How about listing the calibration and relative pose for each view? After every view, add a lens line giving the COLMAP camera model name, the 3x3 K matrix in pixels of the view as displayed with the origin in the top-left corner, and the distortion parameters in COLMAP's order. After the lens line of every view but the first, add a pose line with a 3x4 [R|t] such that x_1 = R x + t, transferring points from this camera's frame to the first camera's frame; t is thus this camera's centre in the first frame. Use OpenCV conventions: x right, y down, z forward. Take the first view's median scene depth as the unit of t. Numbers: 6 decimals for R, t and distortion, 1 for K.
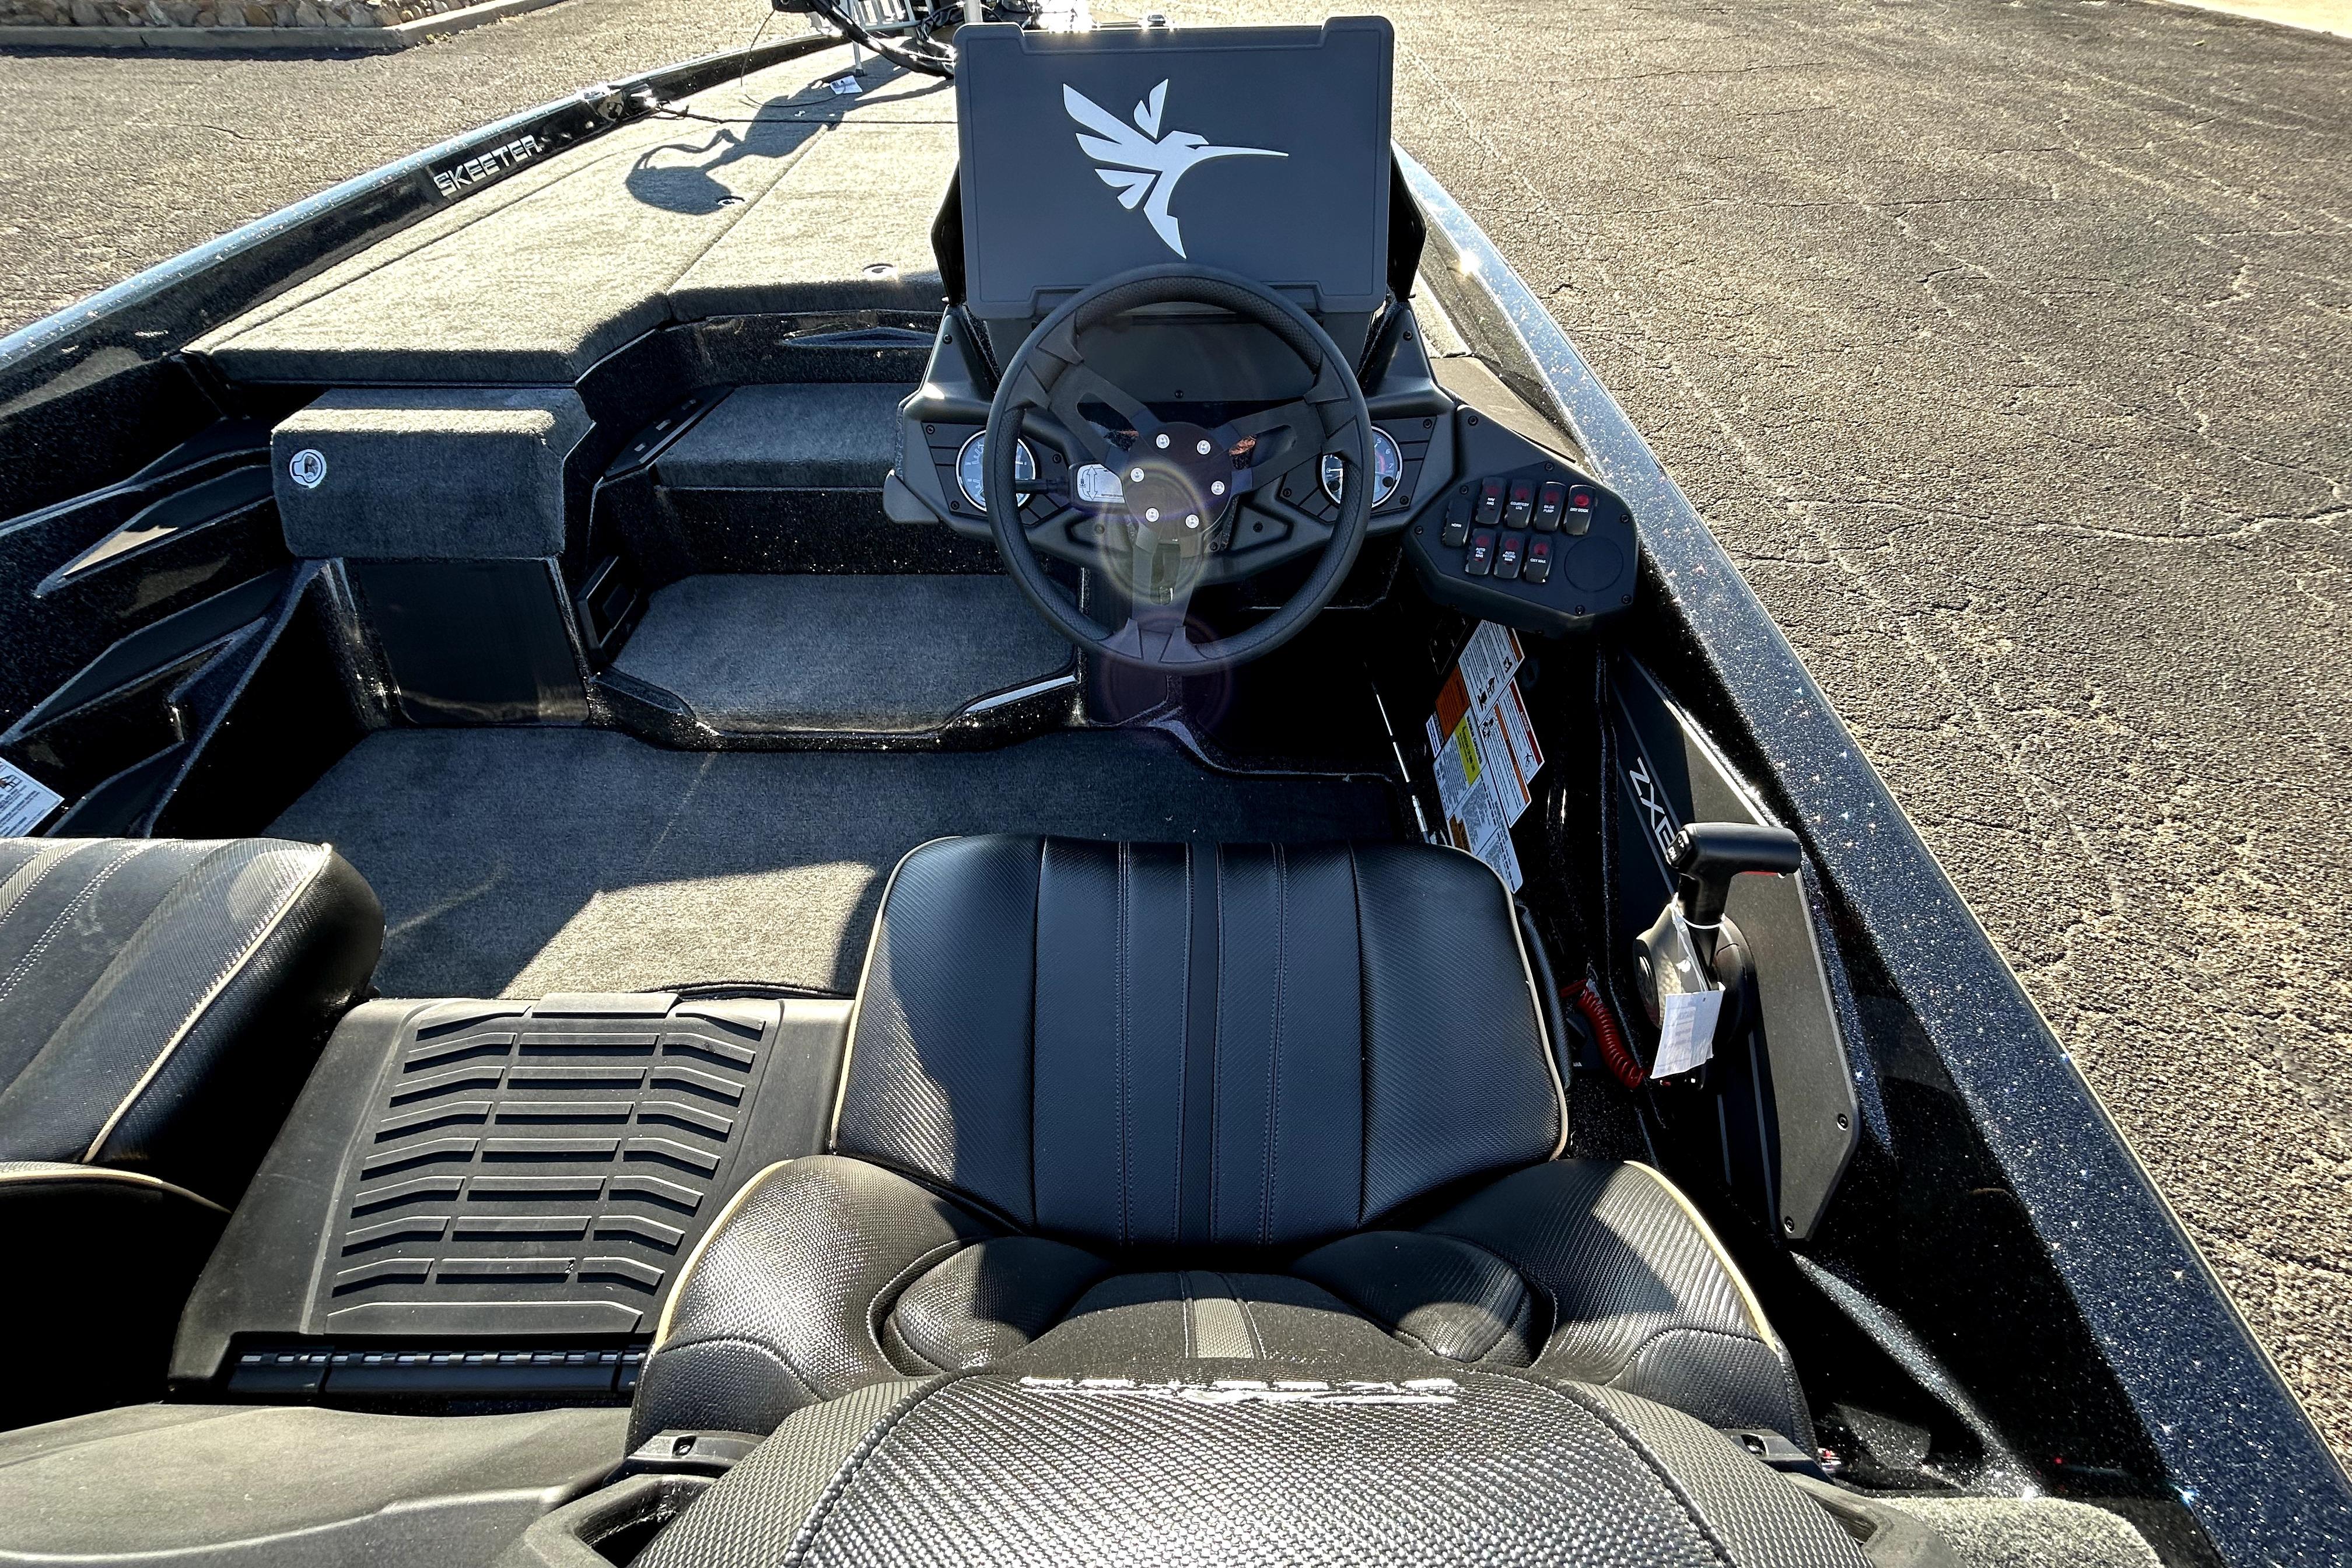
lens RADIAL K [[946.1, 0, 1176.0], [0, 946.1, 790.4], [0, 0, 1]] dist [0.002546, -0.001203]
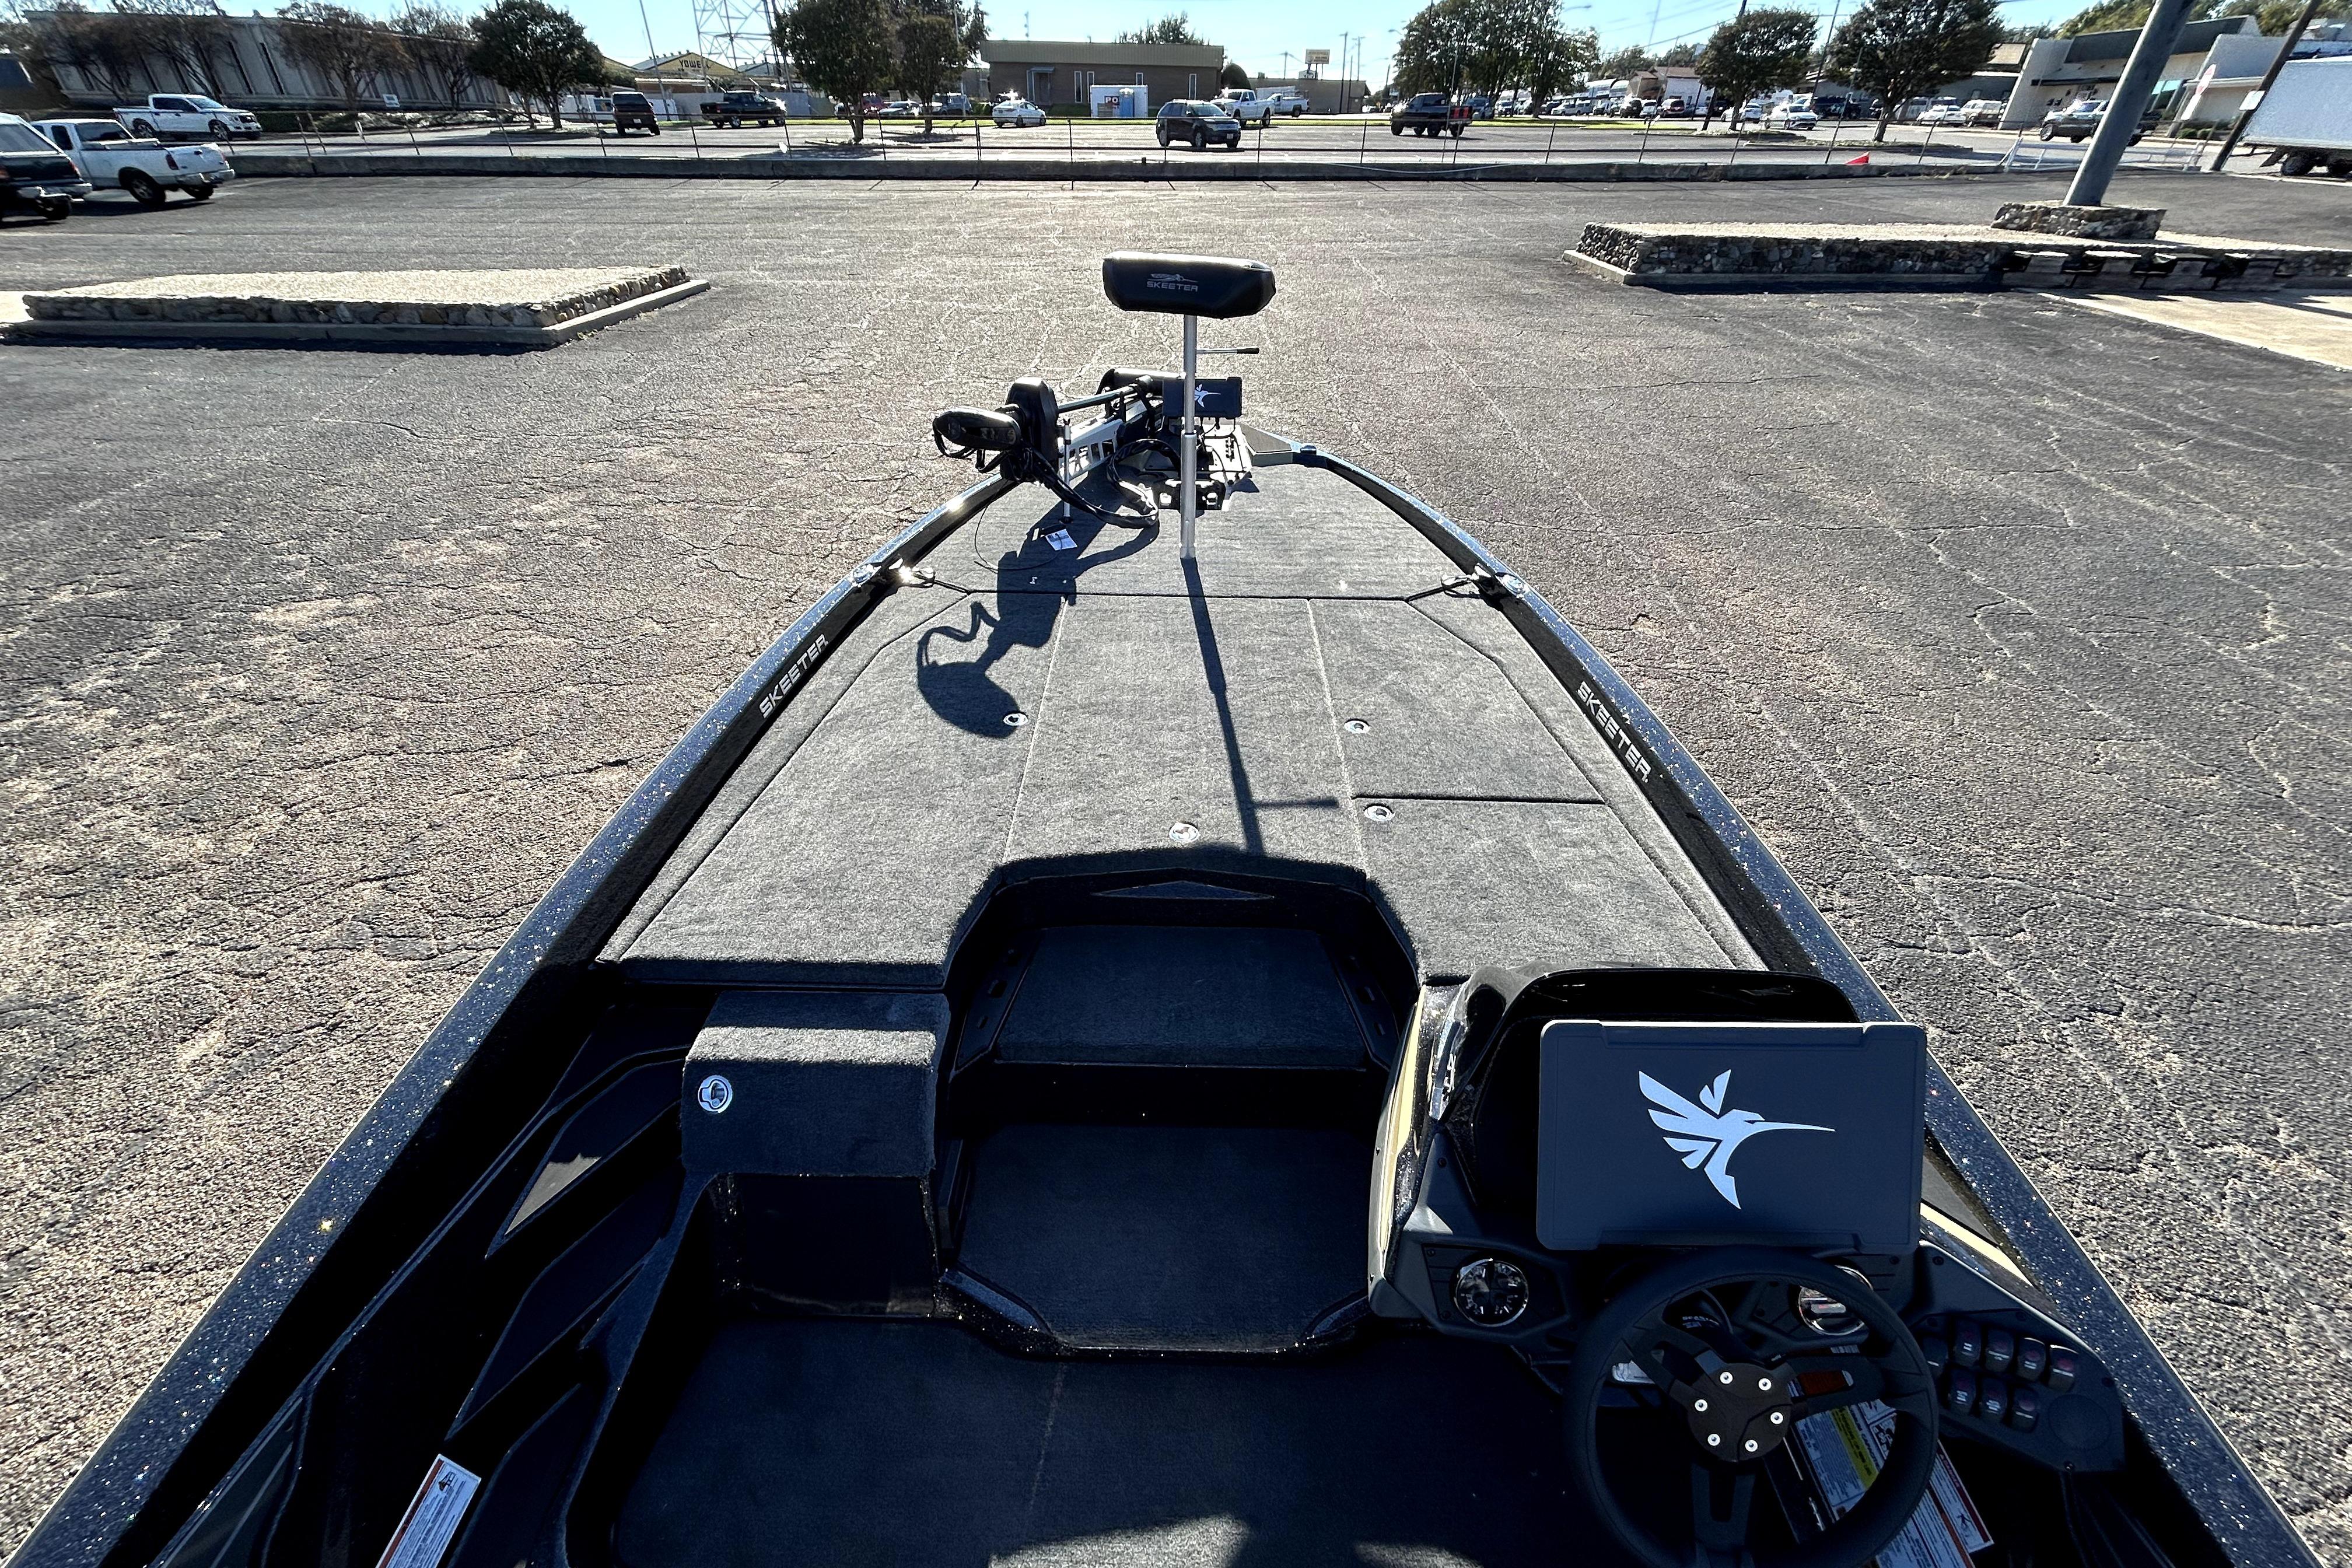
lens RADIAL K [[946.1, 0, 1171.6], [0, 946.1, 783.0], [0, 0, 1]] dist [0.002546, -0.001203]
pose [[0.999838, 0.016299, -0.007621, -0.123659], [-0.017383, 0.984332, -0.175467, -0.158773], [0.004642, 0.175571, 0.984456, -0.036048]]
